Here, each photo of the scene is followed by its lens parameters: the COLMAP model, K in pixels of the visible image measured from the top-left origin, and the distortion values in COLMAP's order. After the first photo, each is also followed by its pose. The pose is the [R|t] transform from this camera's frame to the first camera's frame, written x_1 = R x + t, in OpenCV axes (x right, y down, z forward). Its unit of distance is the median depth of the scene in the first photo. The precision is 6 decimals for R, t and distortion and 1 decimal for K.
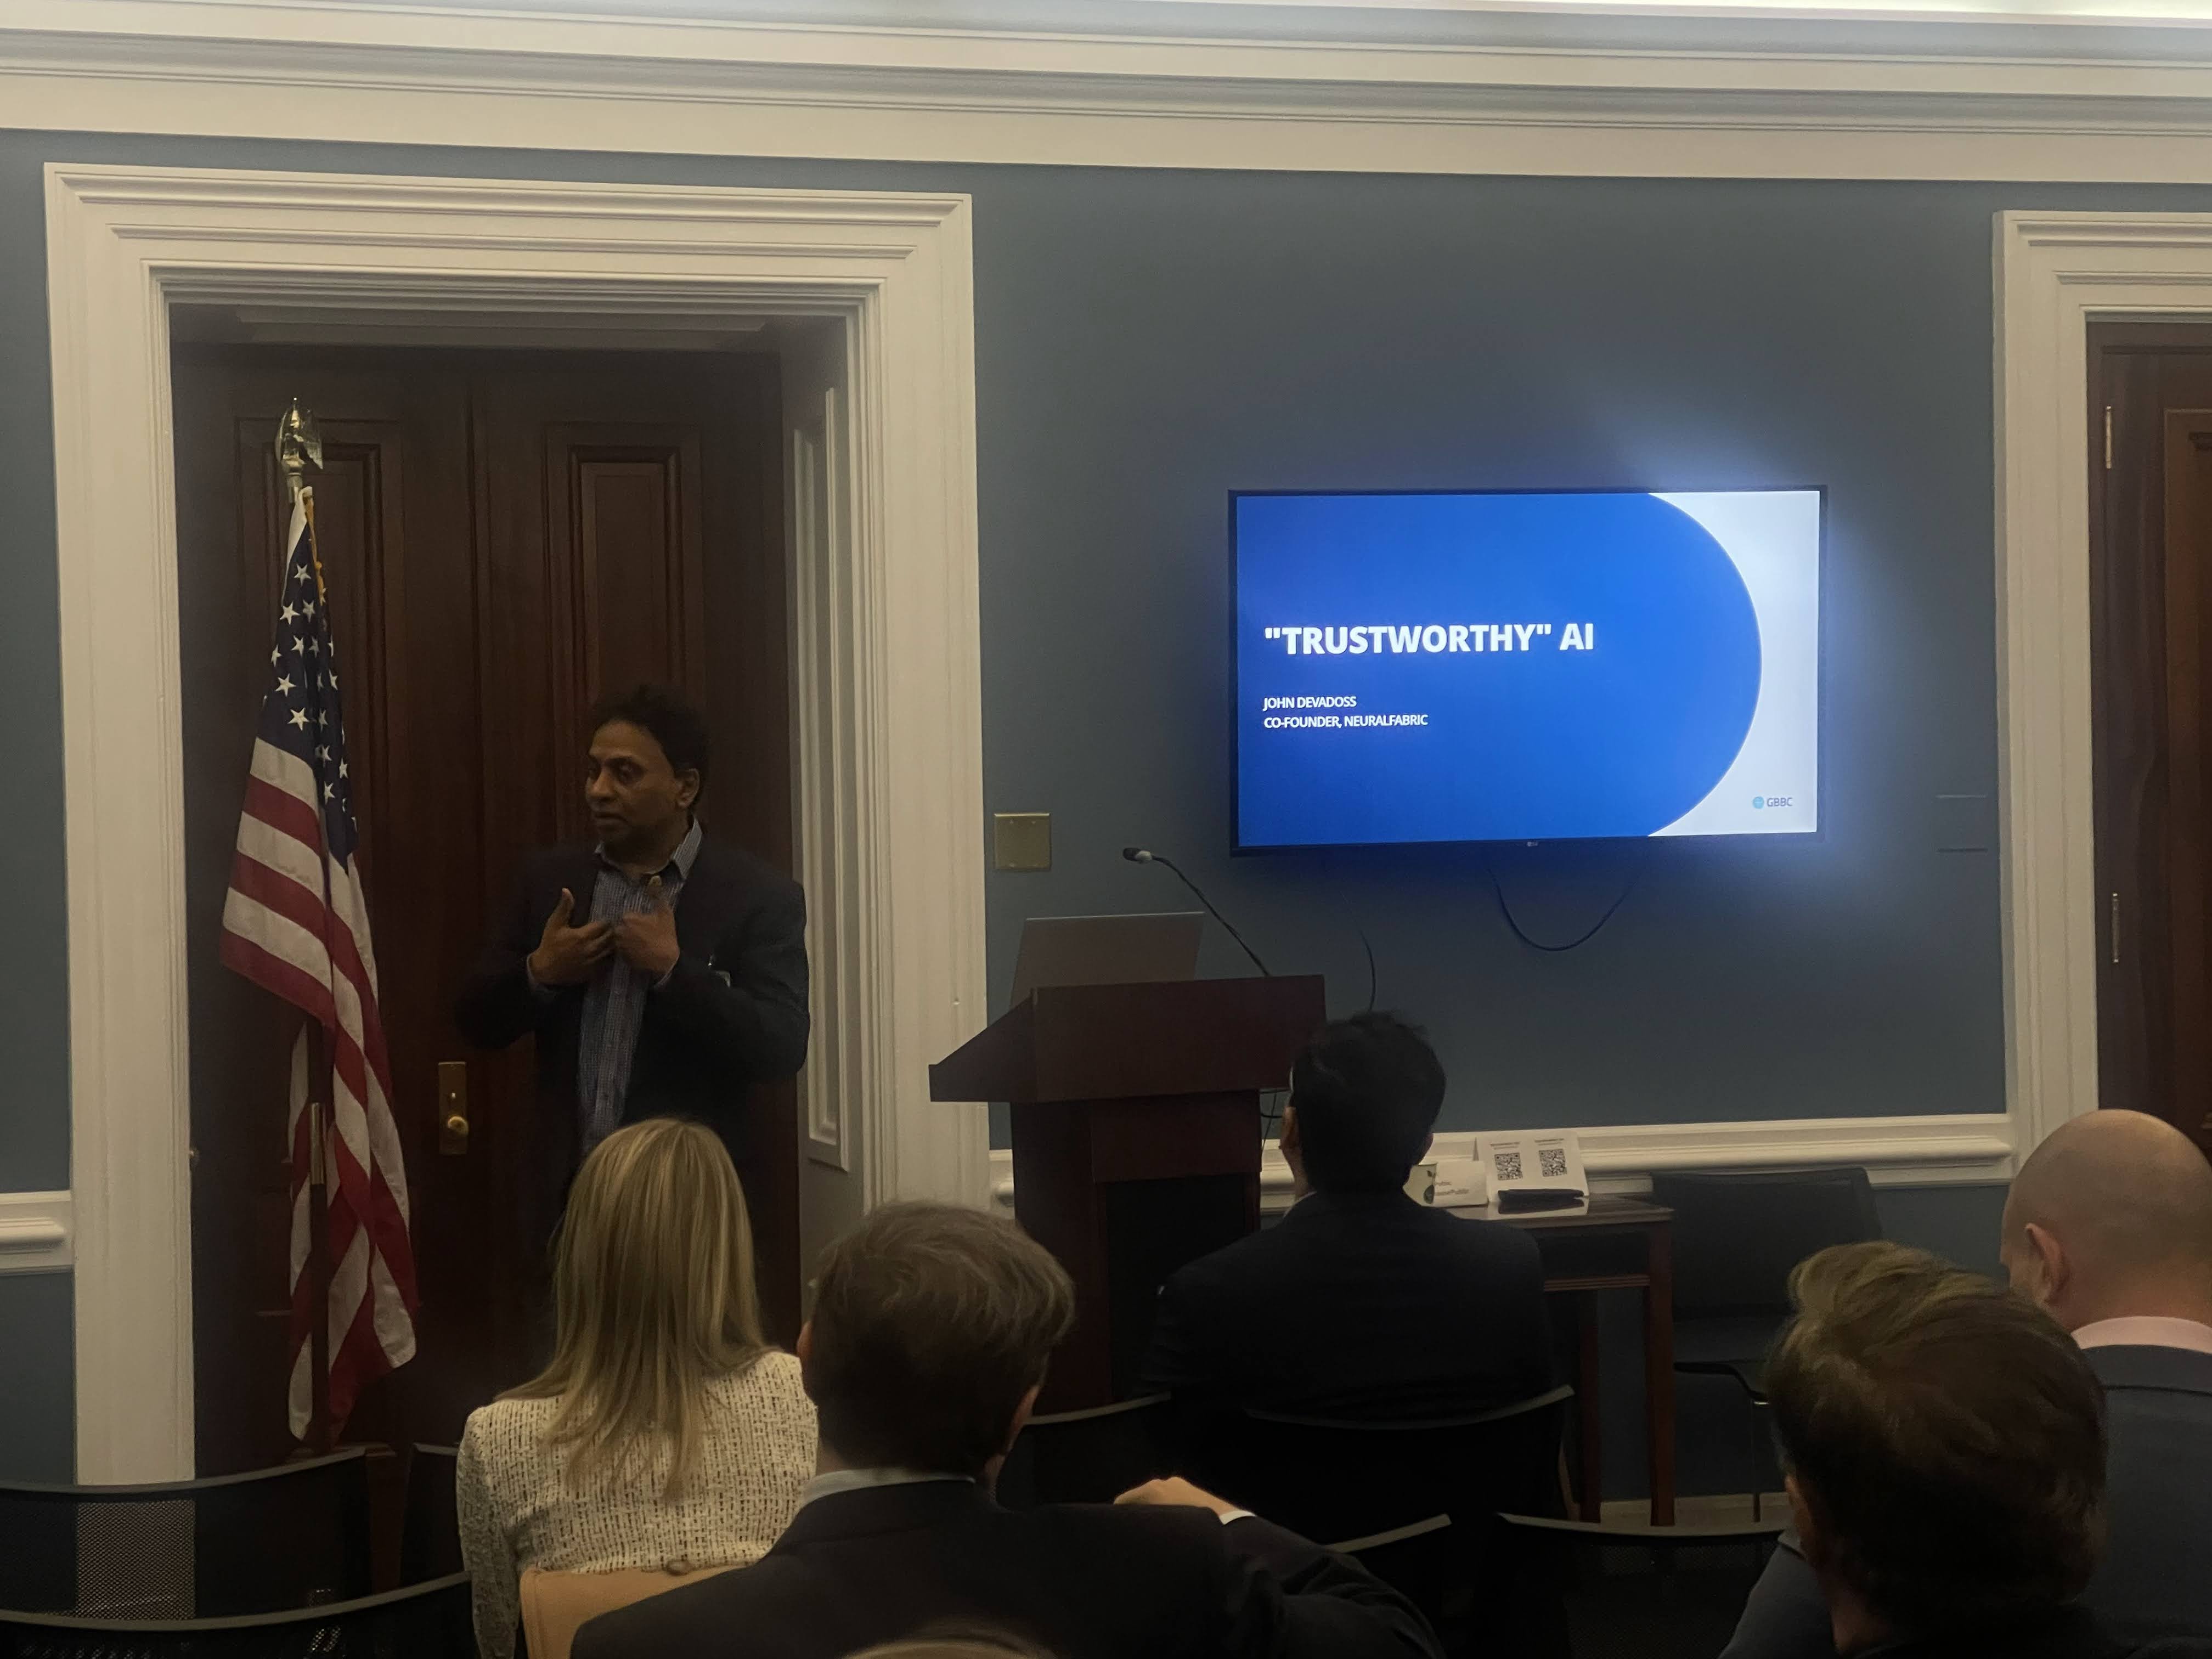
lens RADIAL K [[4473.4, 0, 1076.6], [0, 4473.4, 842.4], [0, 0, 1]] dist [0.199818, 0.000000]
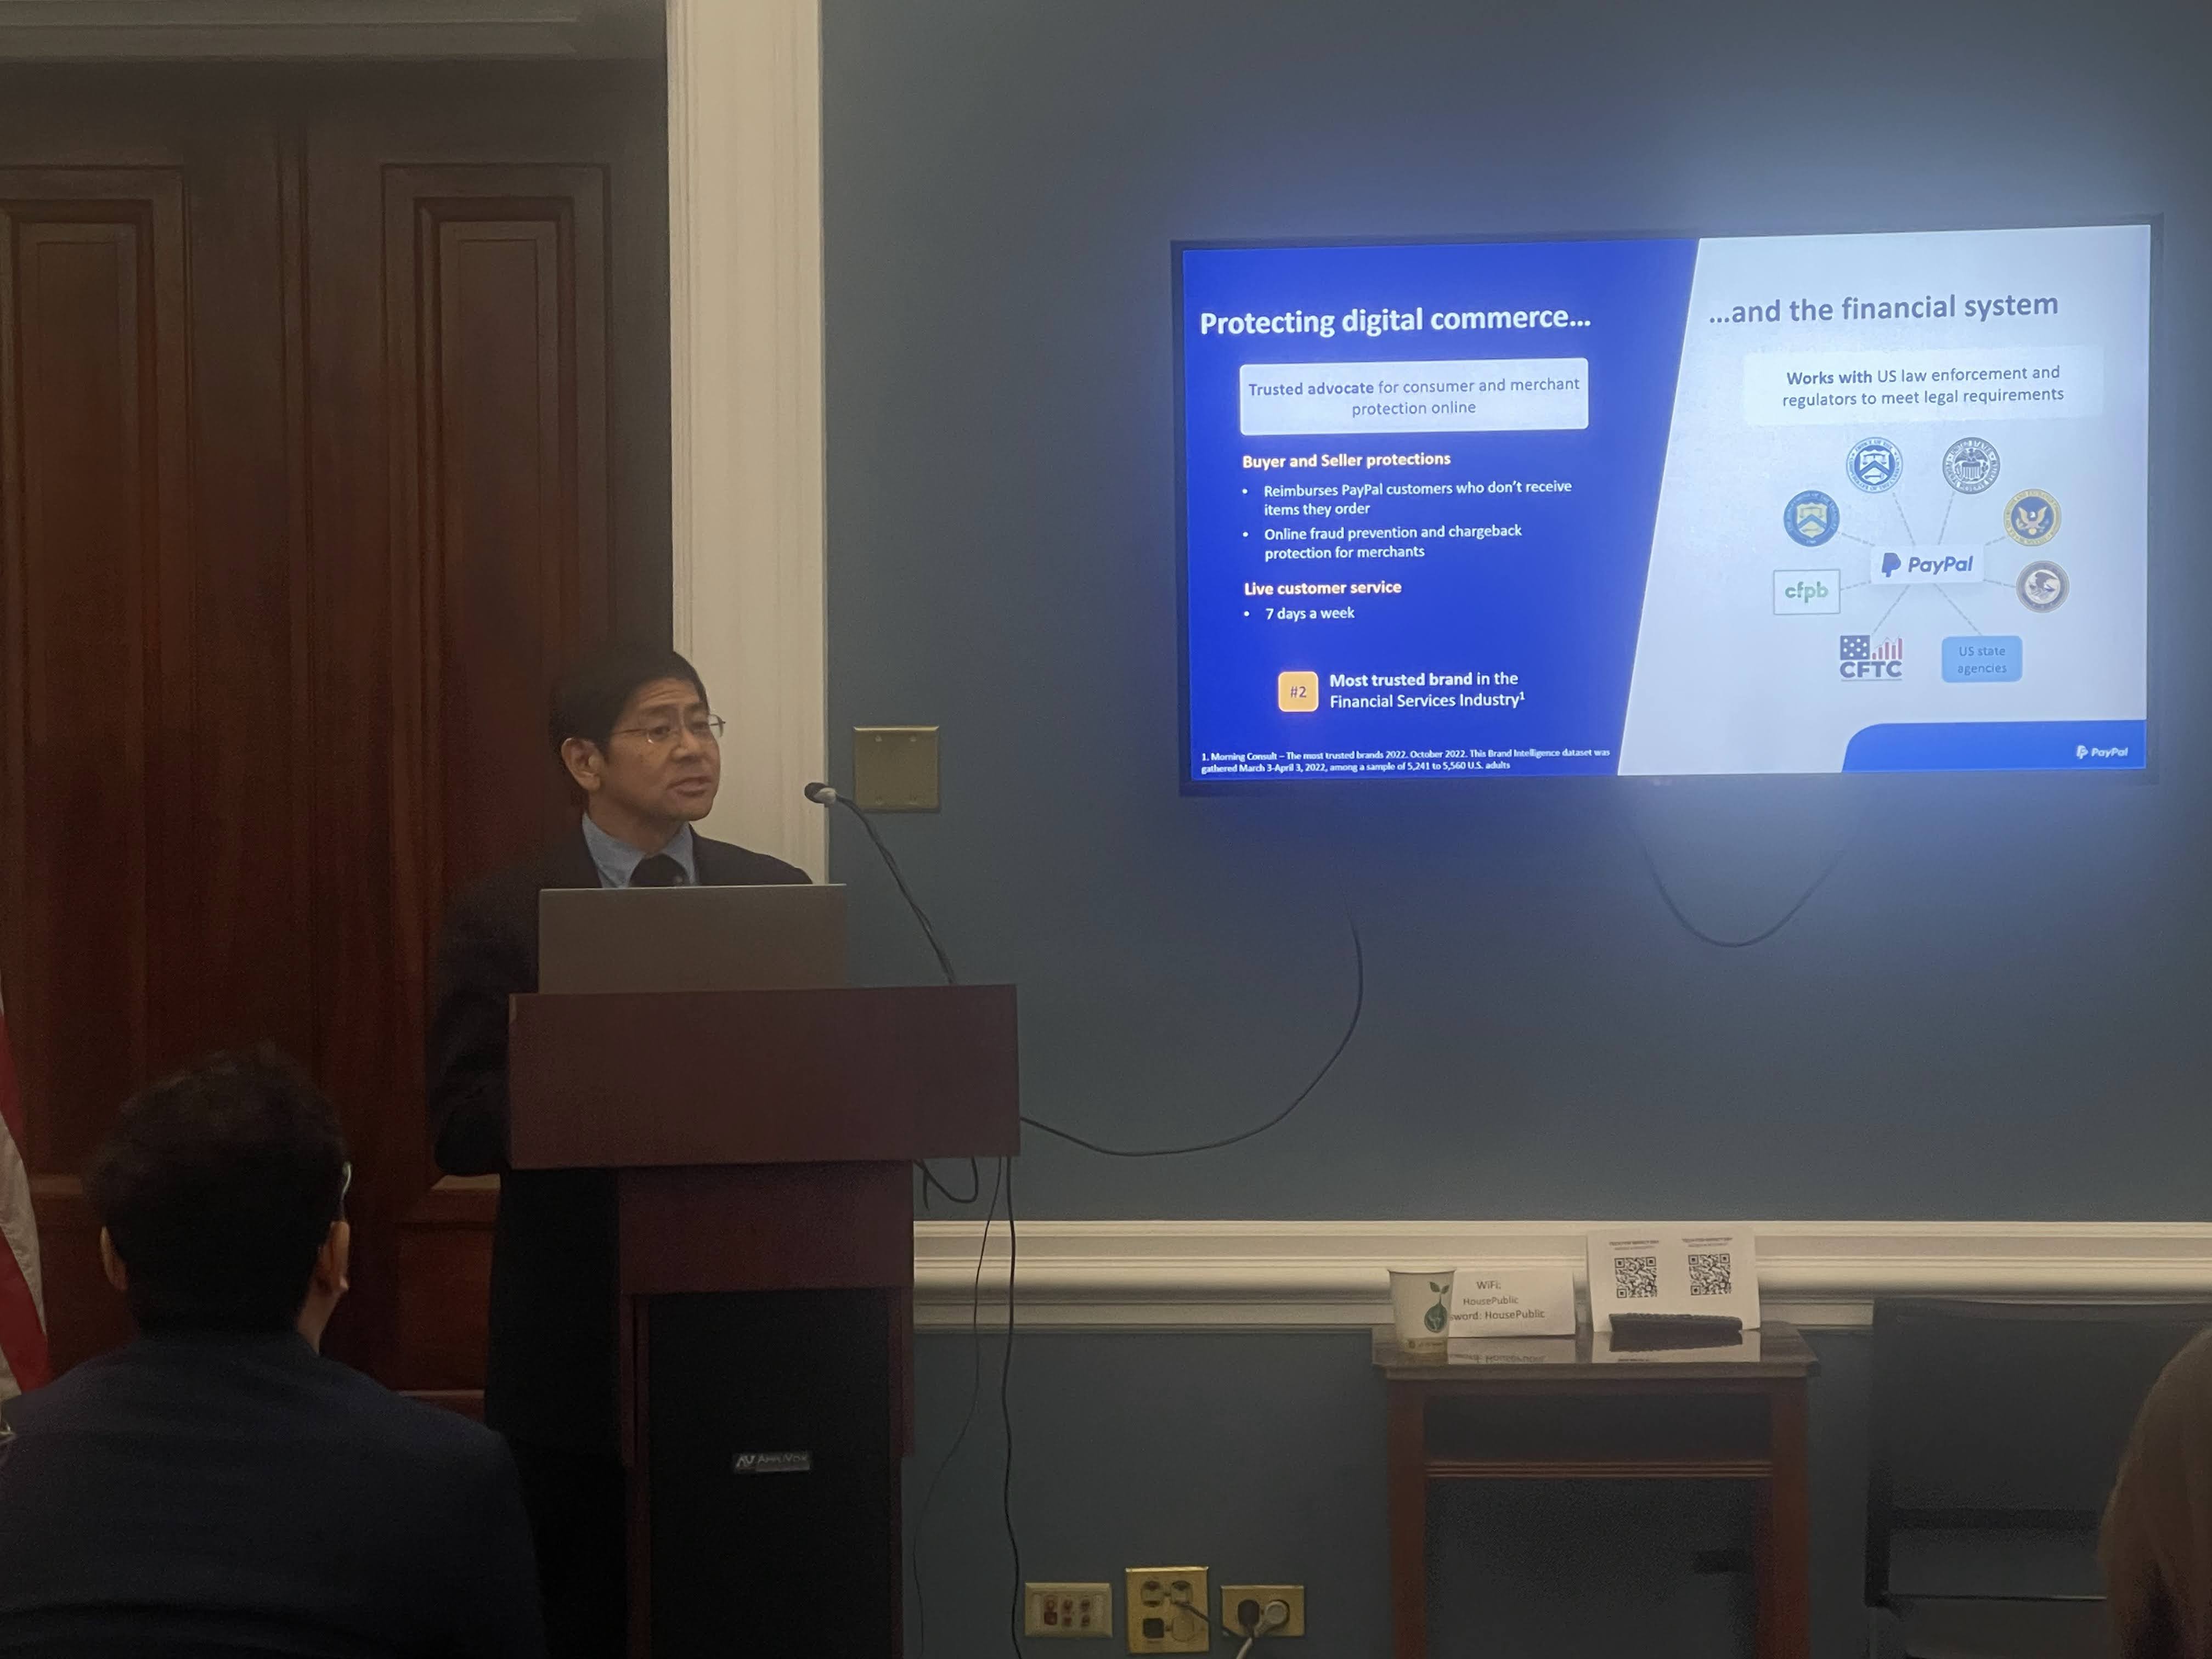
lens RADIAL K [[5344.9, 0, 1083.4], [0, 5344.9, 904.9], [0, 0, 1]] dist [0.184621, 0.000000]
pose [[0.944729, 0.021610, -0.327140, 0.281212], [-0.012779, 0.999494, 0.029120, -0.003450], [0.327604, -0.023330, 0.944527, 0.247422]]
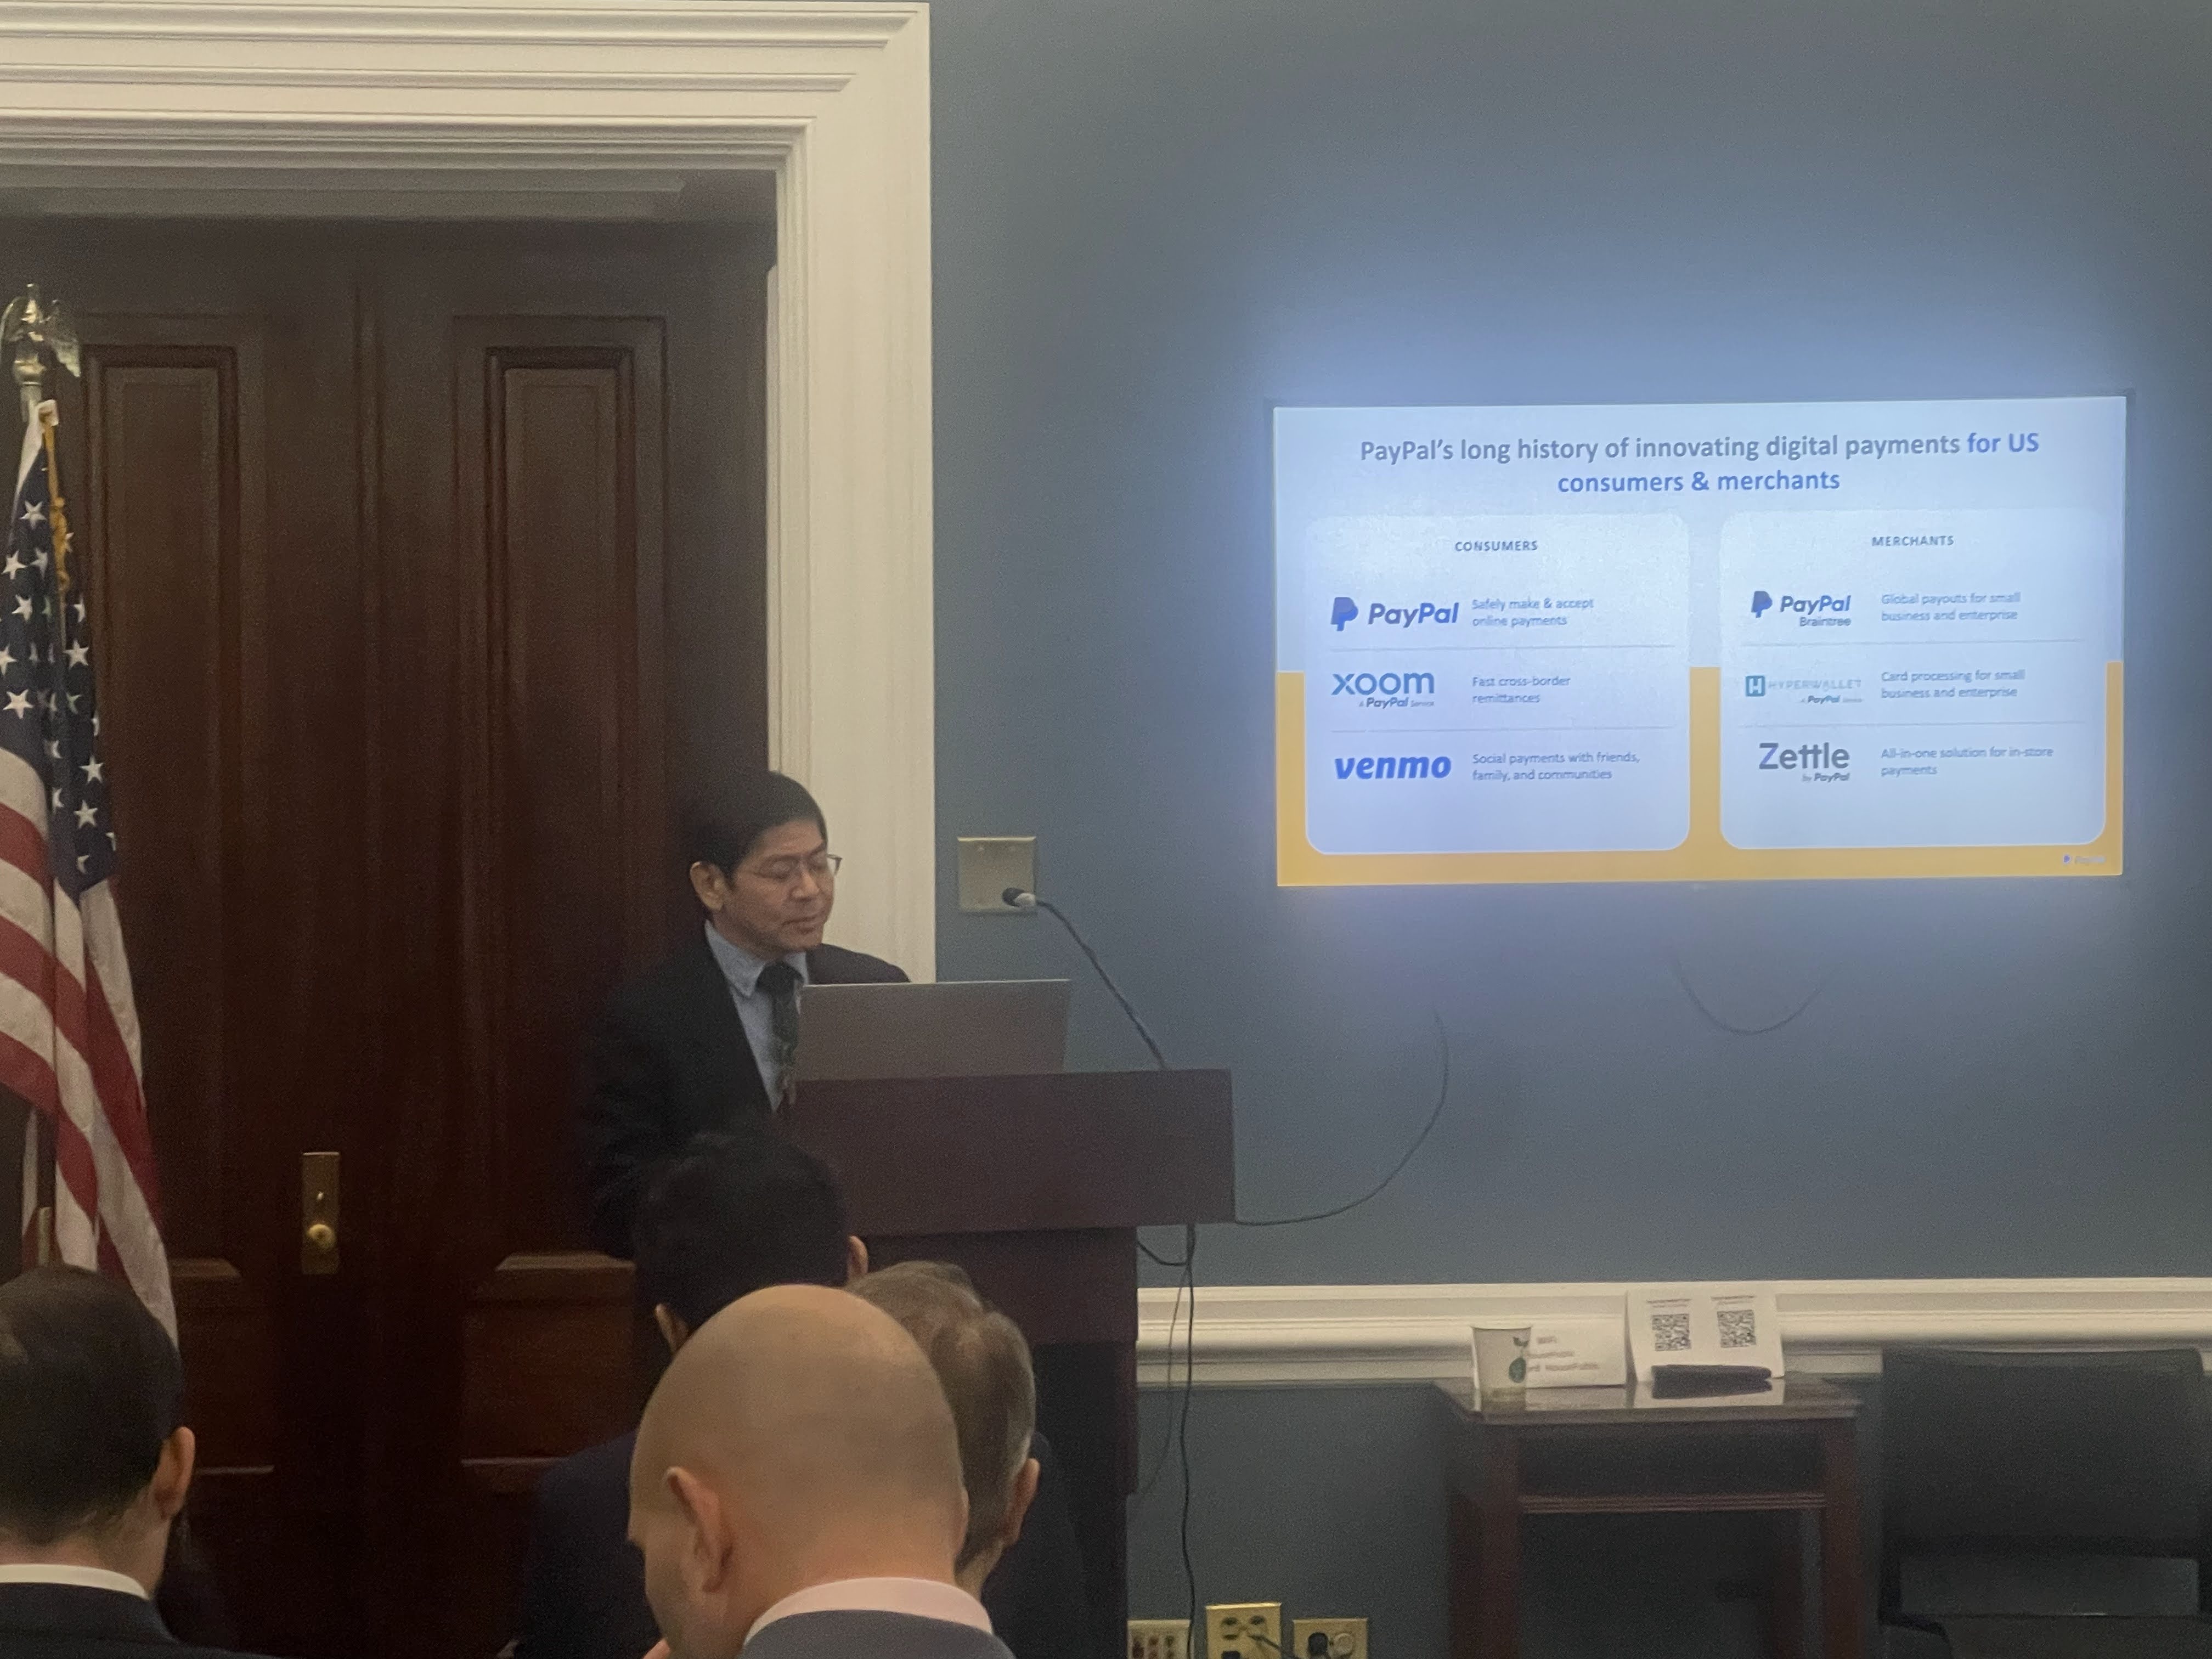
lens RADIAL K [[5344.9, 0, 1121.8], [0, 5344.9, 824.1], [0, 0, 1]] dist [0.184621, 0.000000]
pose [[0.979363, 0.010789, -0.201822, 0.188180], [-0.011704, 0.999926, -0.003337, -0.005966], [0.201771, 0.005630, 0.979416, 0.137835]]
